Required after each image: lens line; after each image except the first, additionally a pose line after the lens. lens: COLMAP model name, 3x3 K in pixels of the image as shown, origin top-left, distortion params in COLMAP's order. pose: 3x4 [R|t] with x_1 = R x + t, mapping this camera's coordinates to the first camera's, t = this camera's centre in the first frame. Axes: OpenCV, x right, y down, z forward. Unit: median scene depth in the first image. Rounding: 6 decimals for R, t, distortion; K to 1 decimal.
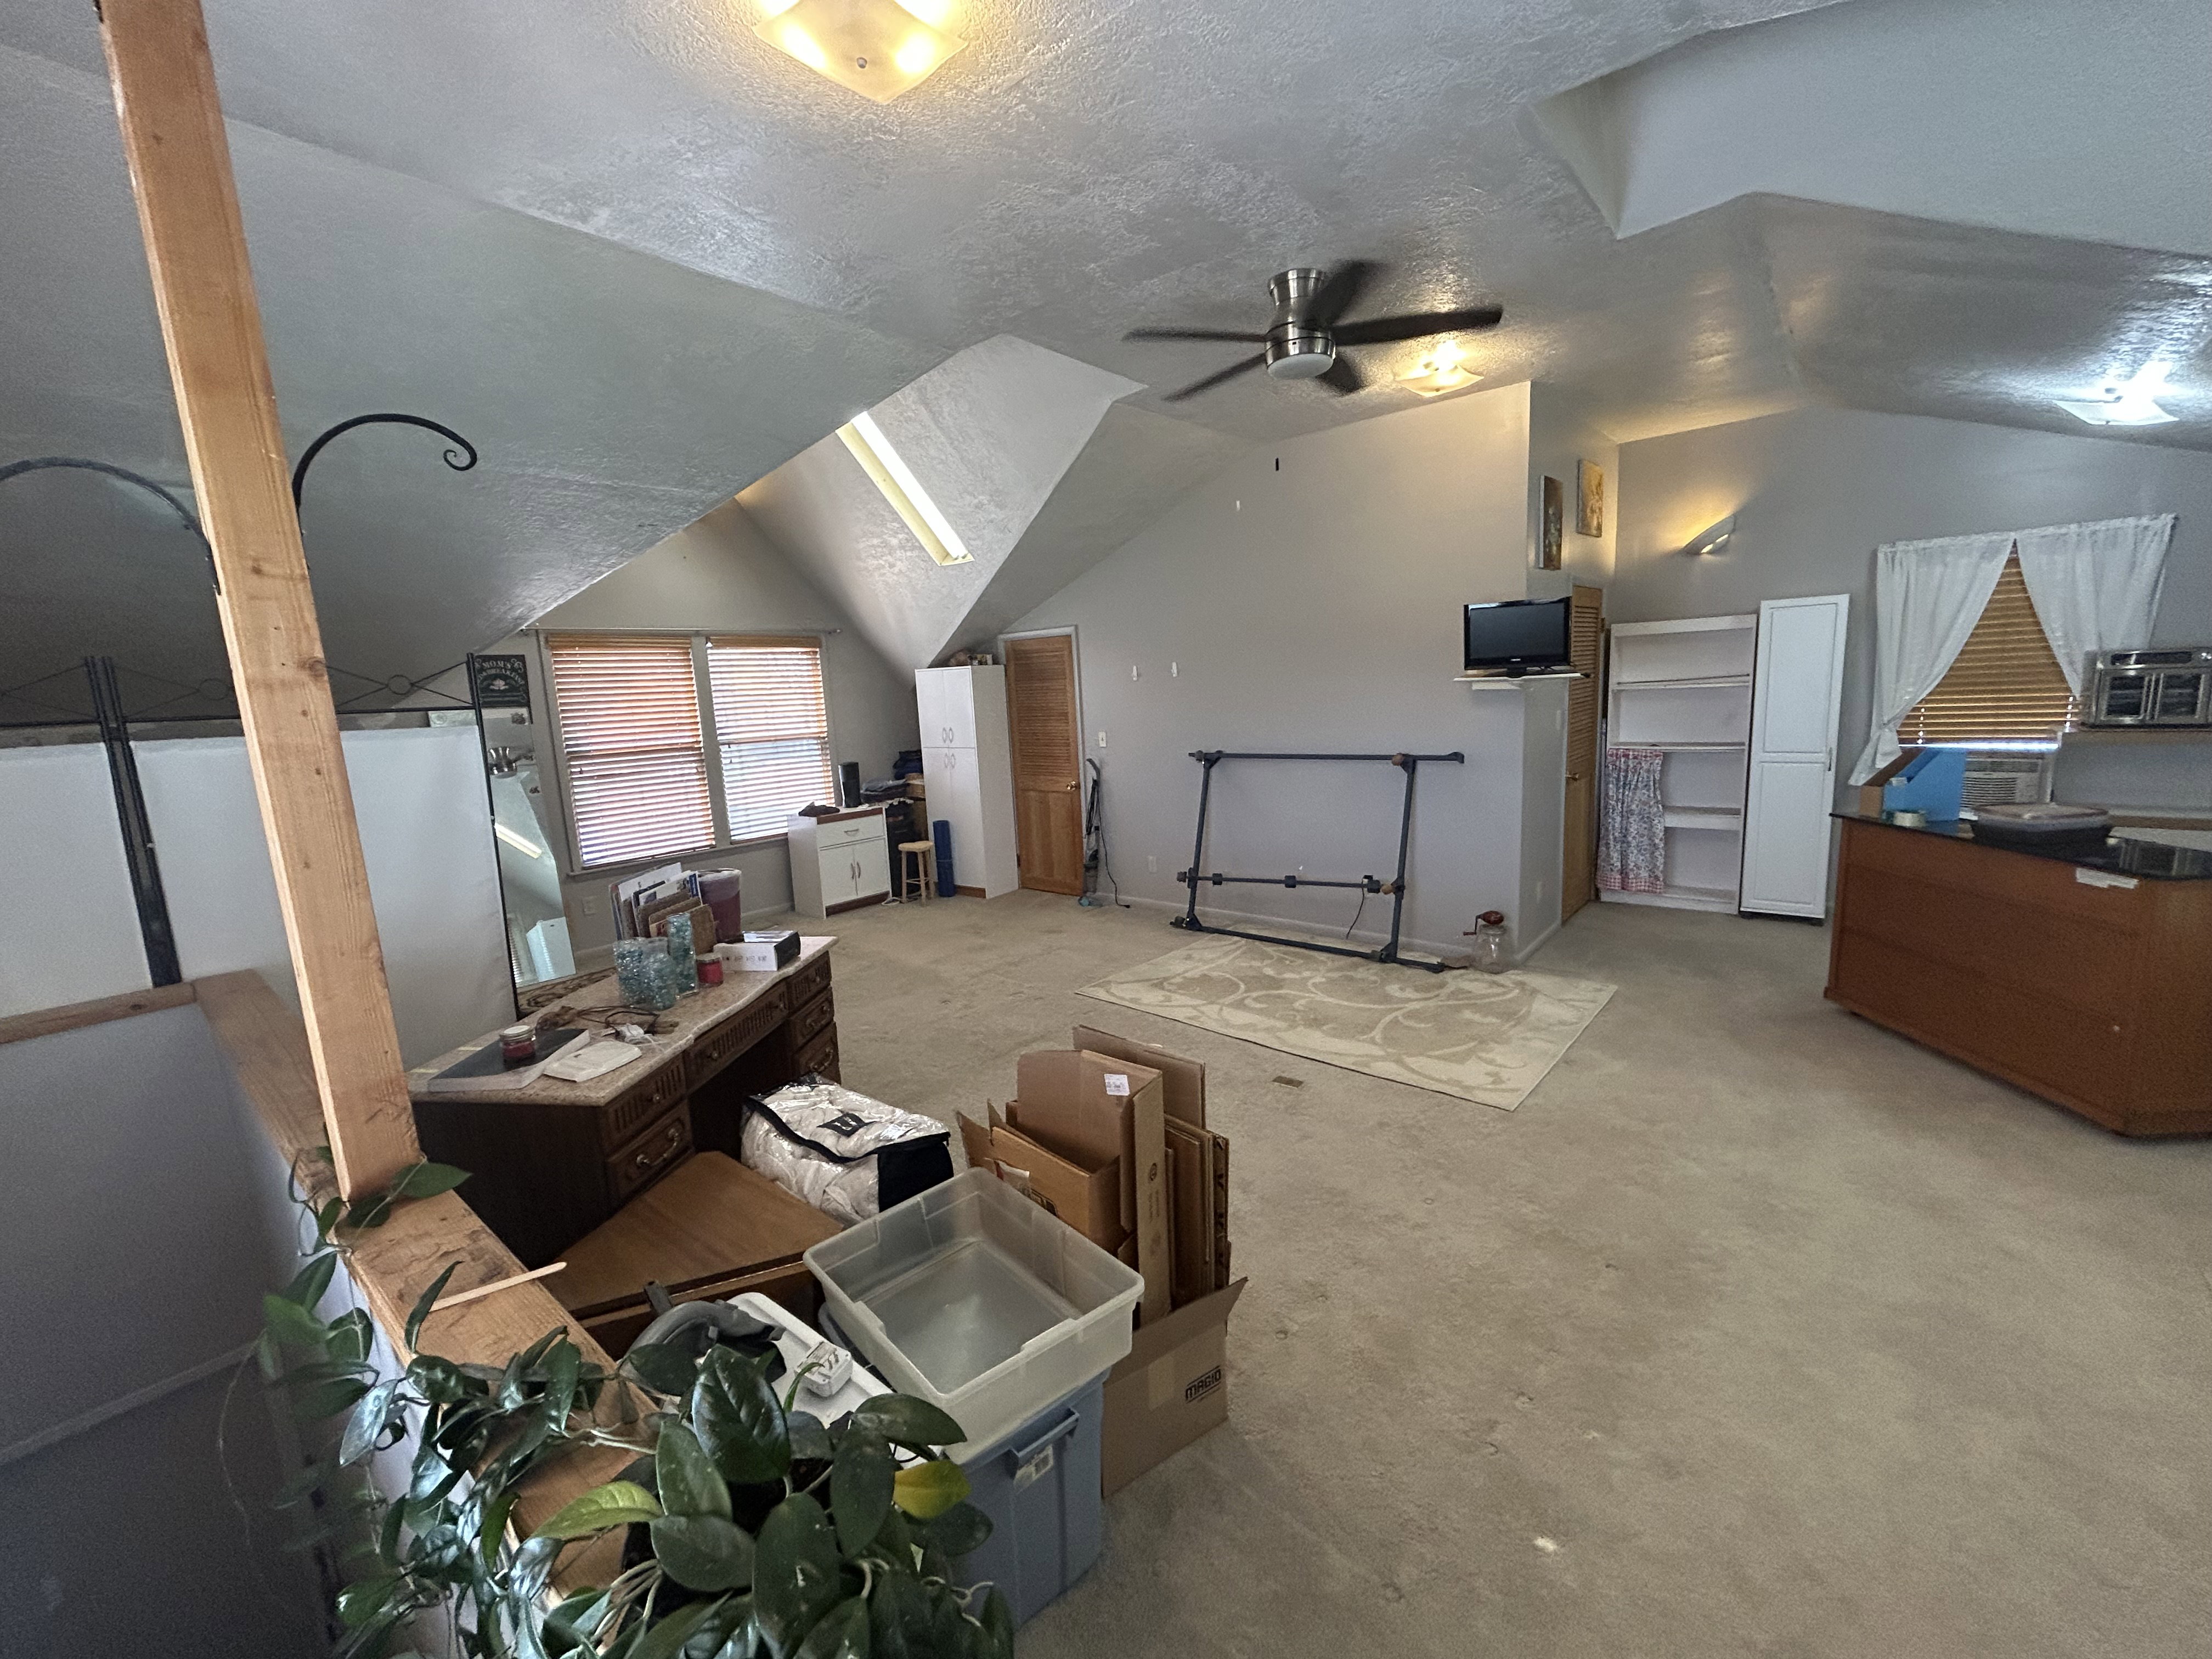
lens RADIAL K [[899.2, 0, 1098.8], [0, 899.2, 823.4], [0, 0, 1]] dist [0.000800, 0.000570]
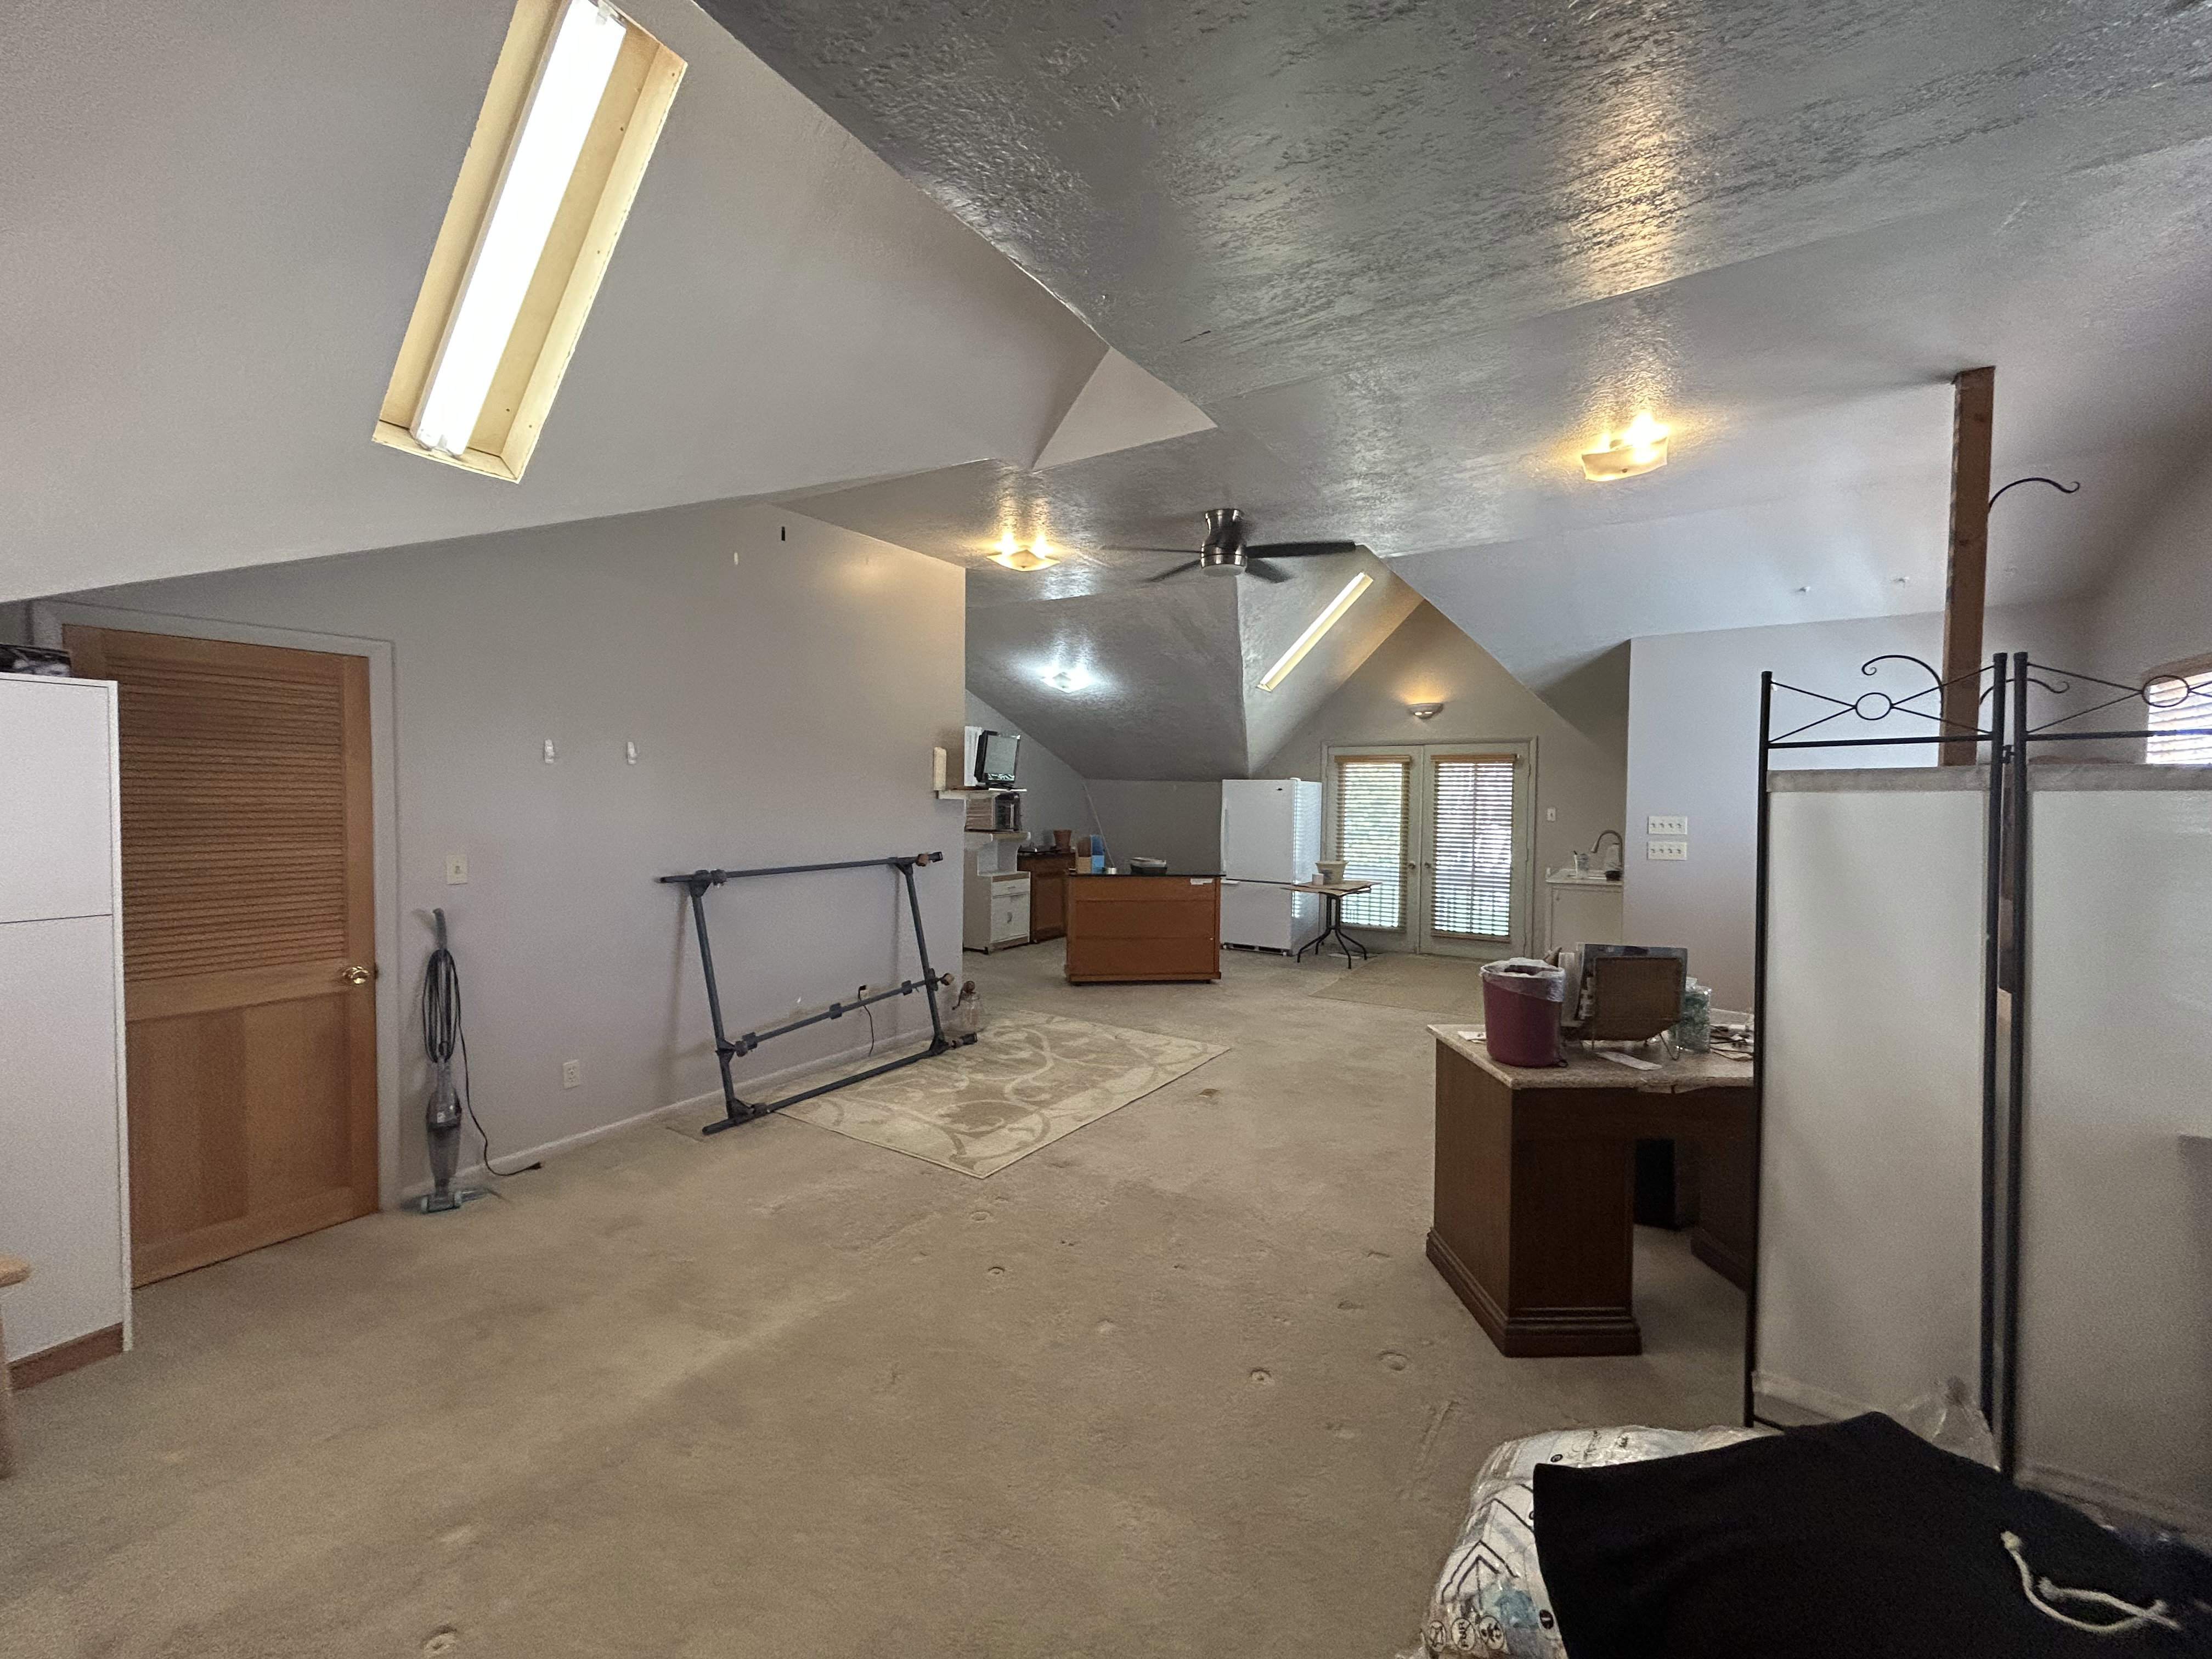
lens RADIAL K [[899.2, 0, 1097.4], [0, 899.2, 825.7], [0, 0, 1]] dist [0.000800, 0.000570]
pose [[-0.148667, 0.019463, 0.988696, -0.728105], [0.156461, 0.987676, 0.004084, -0.080073], [-0.976431, 0.155300, -0.149880, 0.919429]]
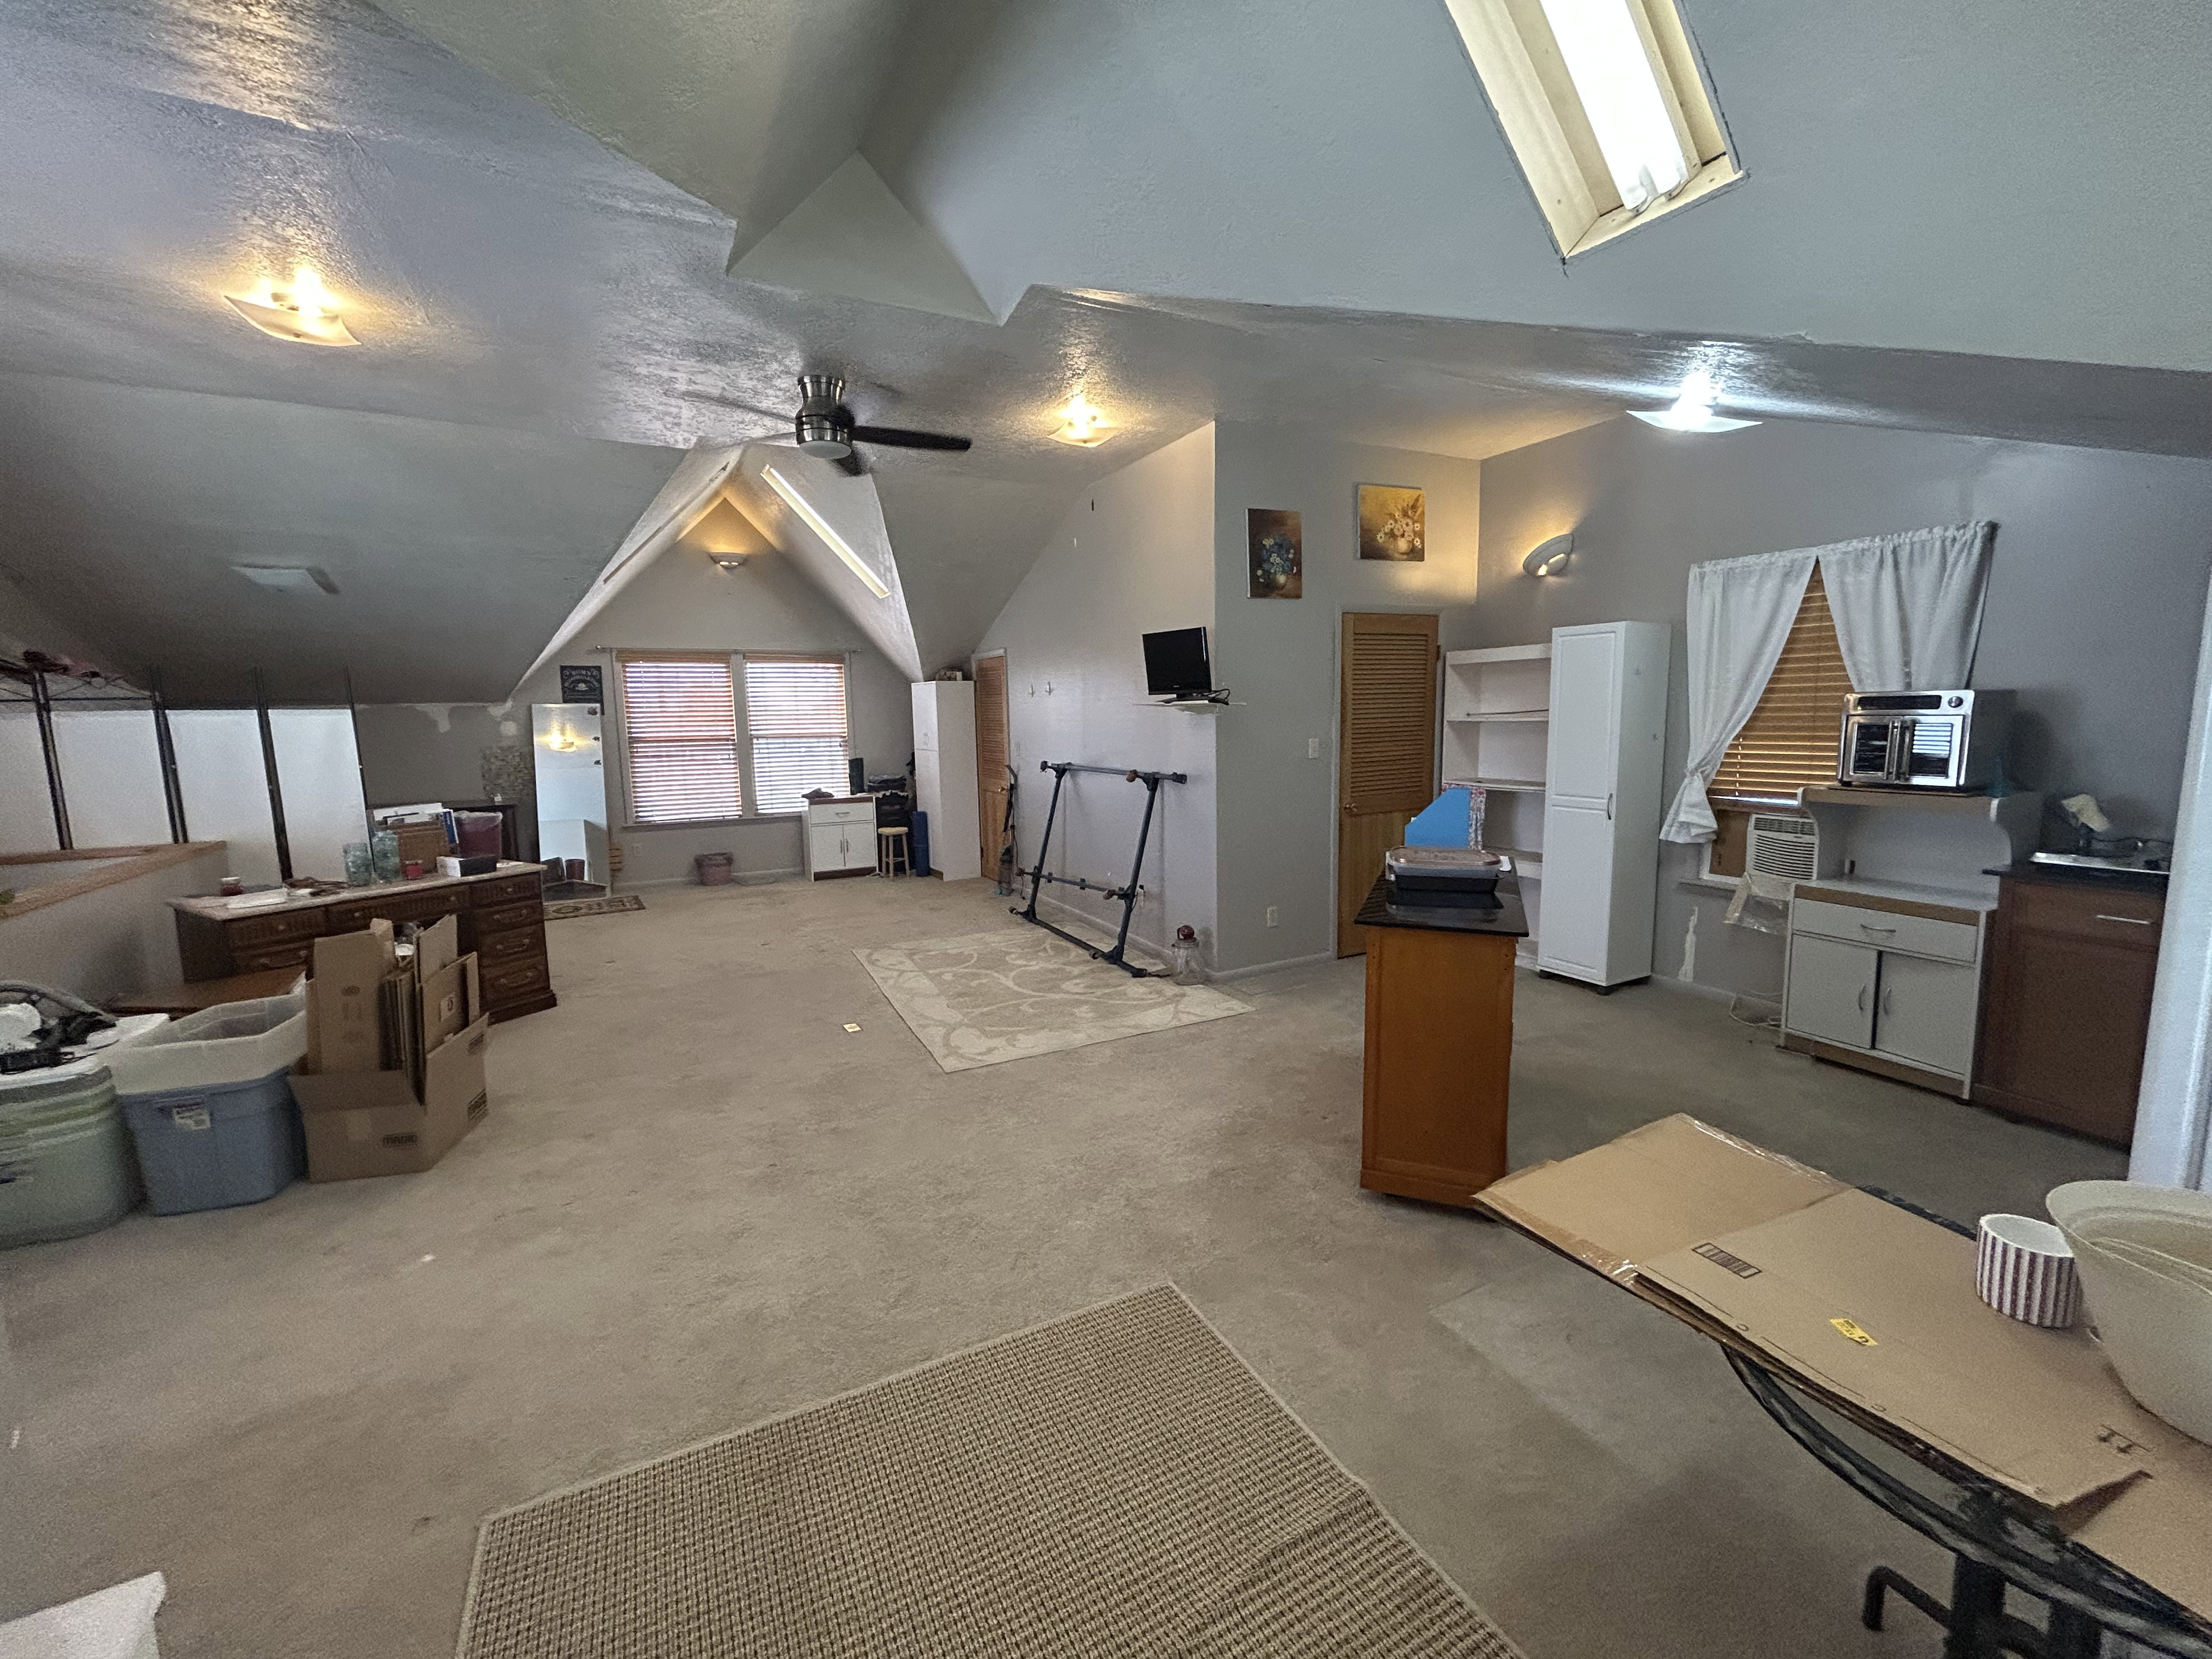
lens RADIAL K [[899.2, 0, 1107.5], [0, 899.2, 829.4], [0, 0, 1]] dist [0.000800, 0.000570]
pose [[0.926730, 0.082389, -0.366585, 0.683501], [-0.085779, 0.996289, 0.007062, -0.012559], [0.365806, 0.024901, 0.930358, -0.007976]]
